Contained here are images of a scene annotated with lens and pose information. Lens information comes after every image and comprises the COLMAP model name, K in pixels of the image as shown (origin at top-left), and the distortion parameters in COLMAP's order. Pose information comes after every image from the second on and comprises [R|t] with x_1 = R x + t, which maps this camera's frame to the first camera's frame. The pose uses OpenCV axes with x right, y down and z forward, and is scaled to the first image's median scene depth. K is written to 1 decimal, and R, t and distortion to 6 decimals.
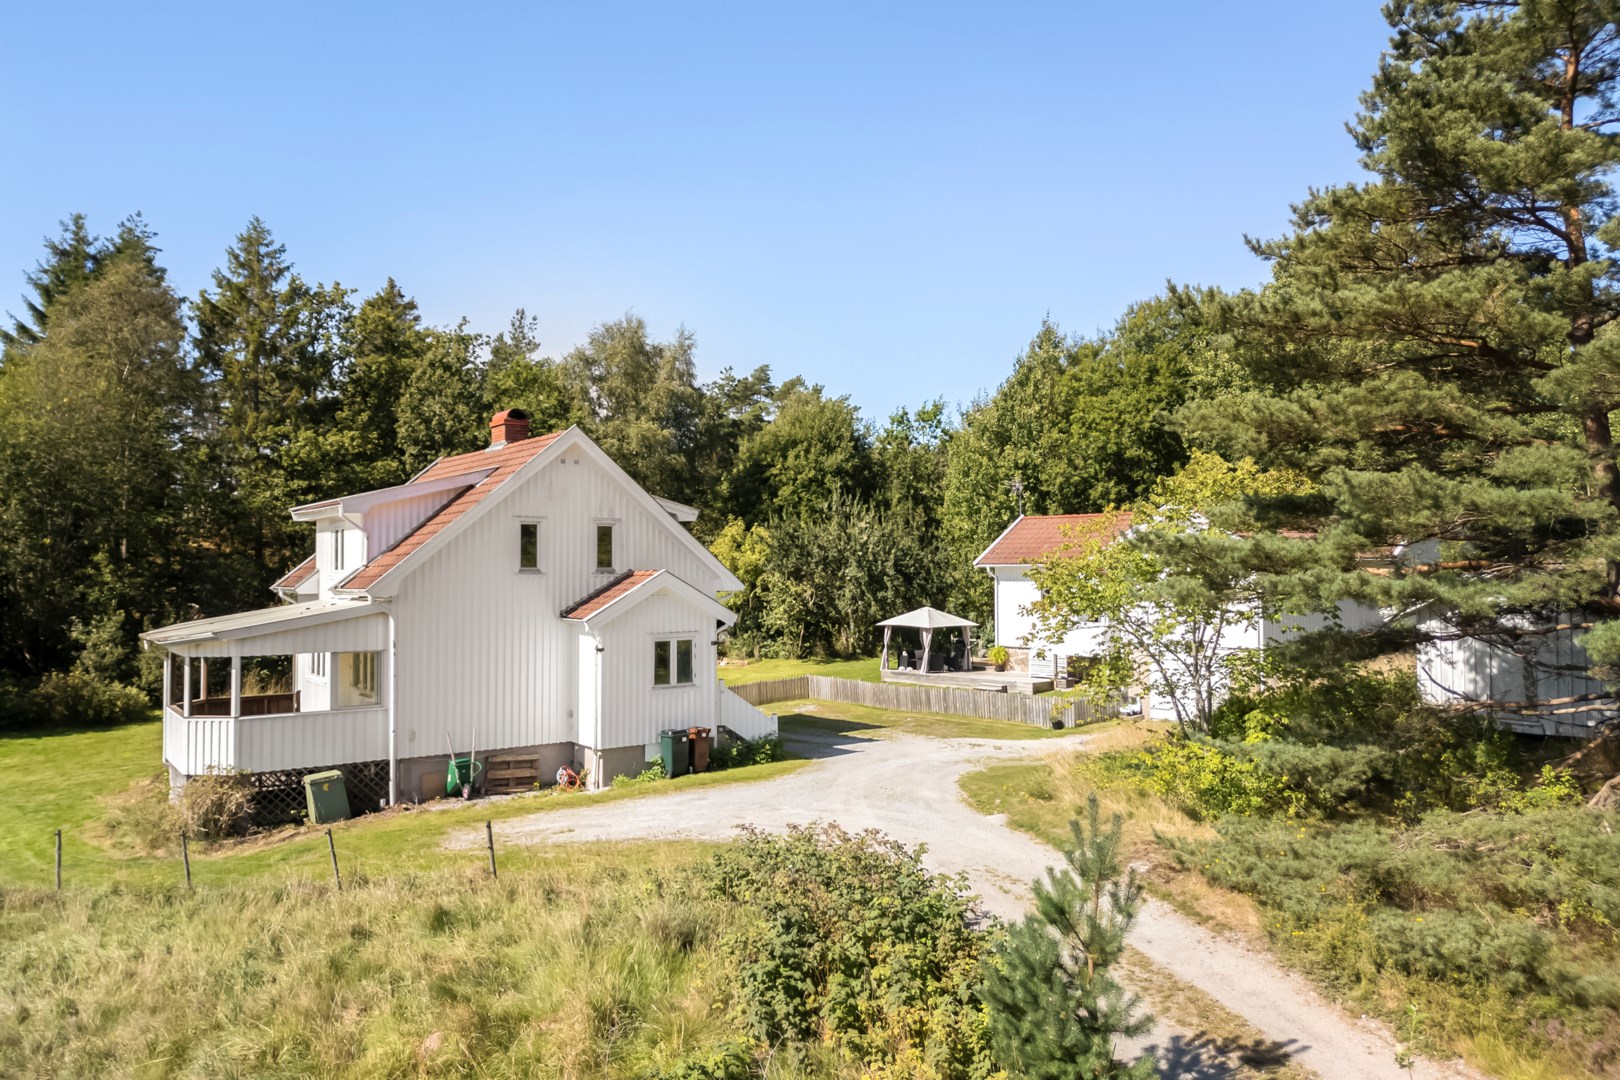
lens RADIAL K [[1103.7, 0, 810.0], [0, 1103.7, 540.0], [0, 0, 1]] dist [0.066943, -0.002506]
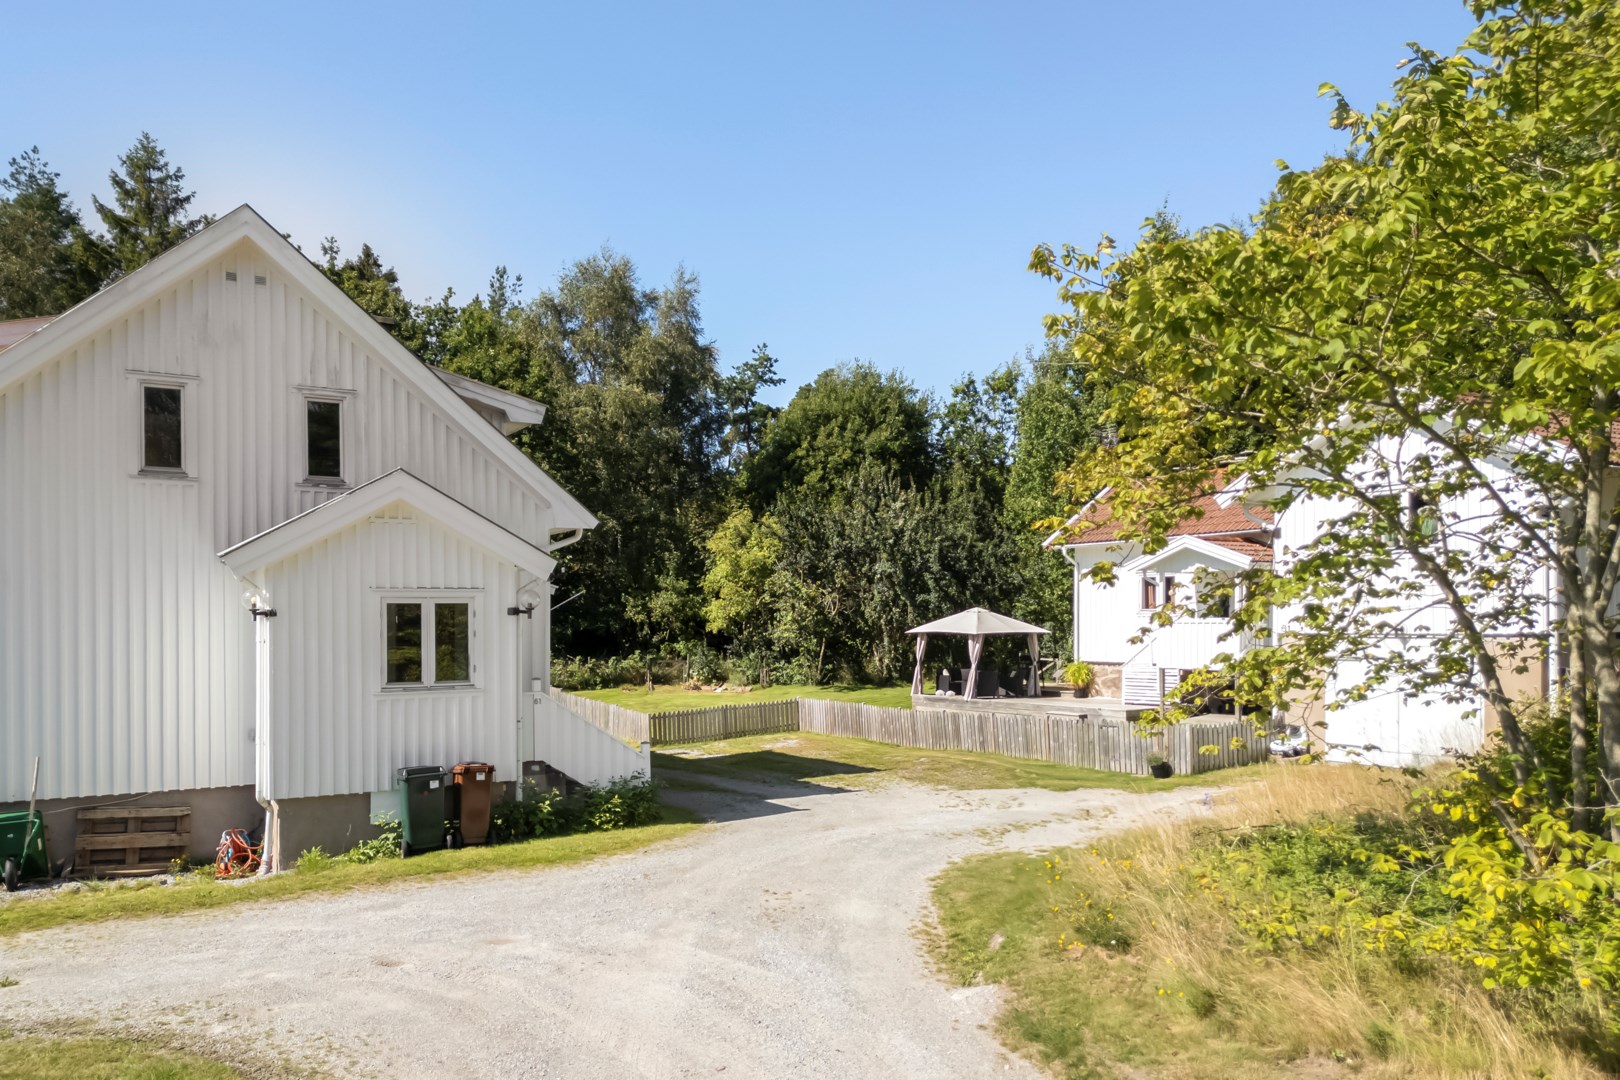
lens RADIAL K [[1059.5, 0, 803.8], [0, 1059.5, 639.6], [0, 0, 1]] dist [0.069412, -0.083057]
pose [[0.993594, -0.000472, -0.113003, 0.066013], [0.004770, 0.999275, 0.037772, 0.050151], [0.112904, -0.038069, 0.992876, 0.279427]]
